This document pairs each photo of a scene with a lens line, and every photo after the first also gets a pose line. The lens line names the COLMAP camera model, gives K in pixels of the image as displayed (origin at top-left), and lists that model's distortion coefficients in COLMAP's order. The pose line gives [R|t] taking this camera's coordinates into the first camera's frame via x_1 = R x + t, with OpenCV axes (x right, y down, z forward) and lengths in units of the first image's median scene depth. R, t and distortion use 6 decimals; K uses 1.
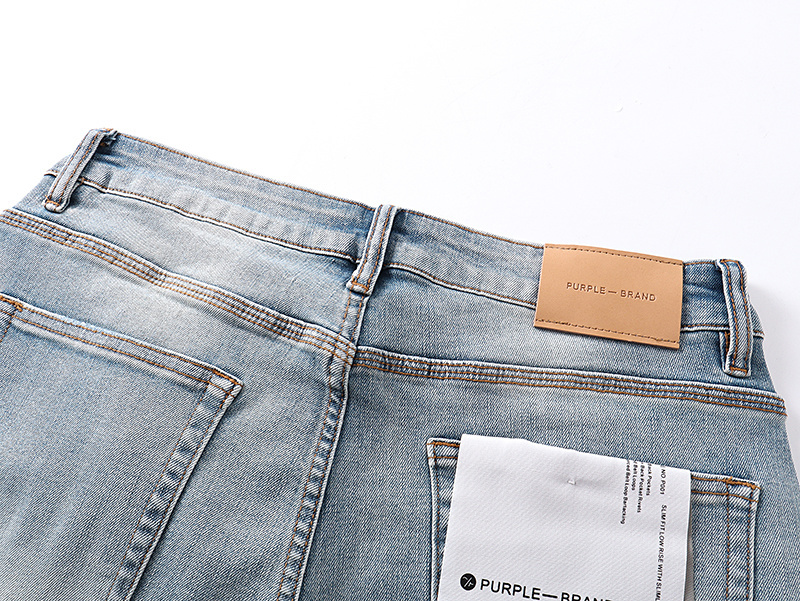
lens RADIAL K [[766.9, 0, 401.9], [0, 766.9, 301.6], [0, 0, 1]] dist [-0.022757, 0.000000]
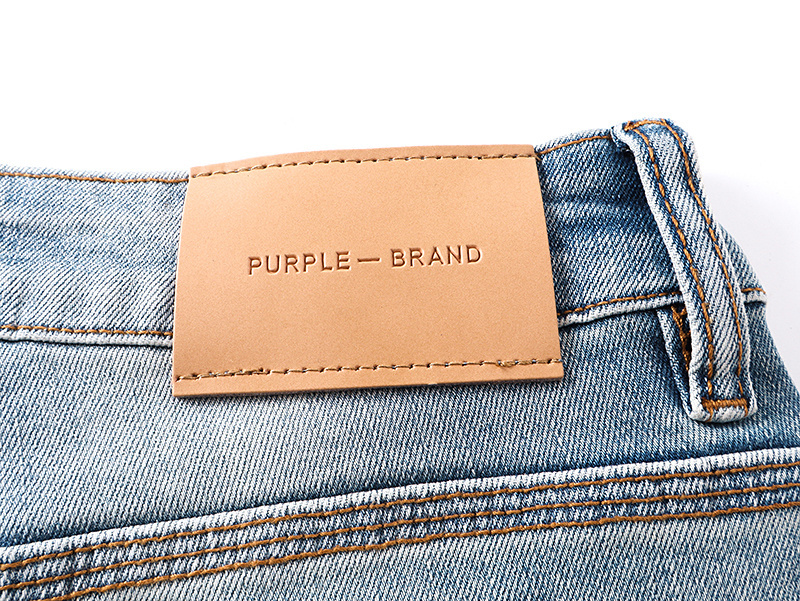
lens RADIAL K [[766.9, 0, 399.3], [0, 766.9, 301.4], [0, 0, 1]] dist [-0.022757, 0.000000]
pose [[0.971172, -0.205323, 0.121107, 0.249462], [0.197810, 0.977649, 0.071228, -0.017265], [-0.133025, -0.045219, 0.990081, 0.649401]]
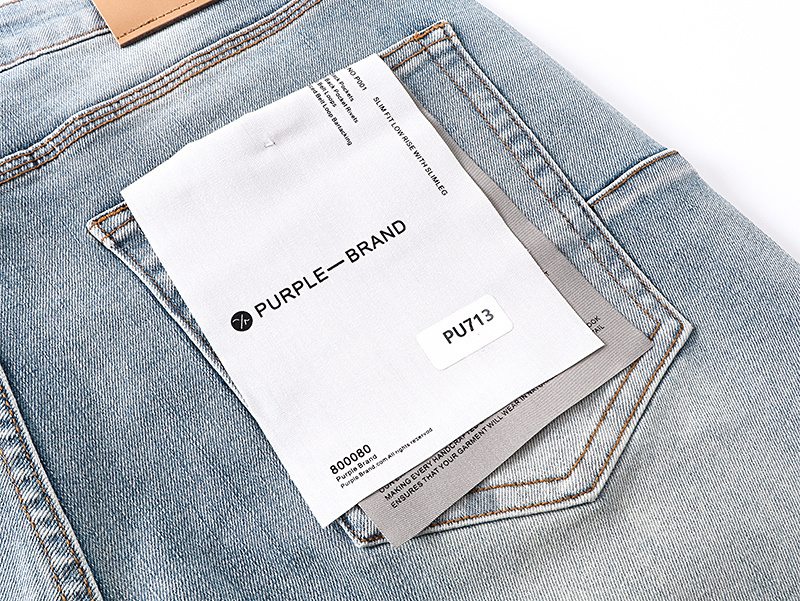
lens RADIAL K [[766.9, 0, 399.3], [0, 766.9, 298.7], [0, 0, 1]] dist [-0.022757, 0.000000]
pose [[0.727787, -0.620502, 0.292068, -0.004665], [0.623358, 0.776084, 0.095491, 0.340510], [-0.285921, 0.112566, 0.951619, 0.229138]]
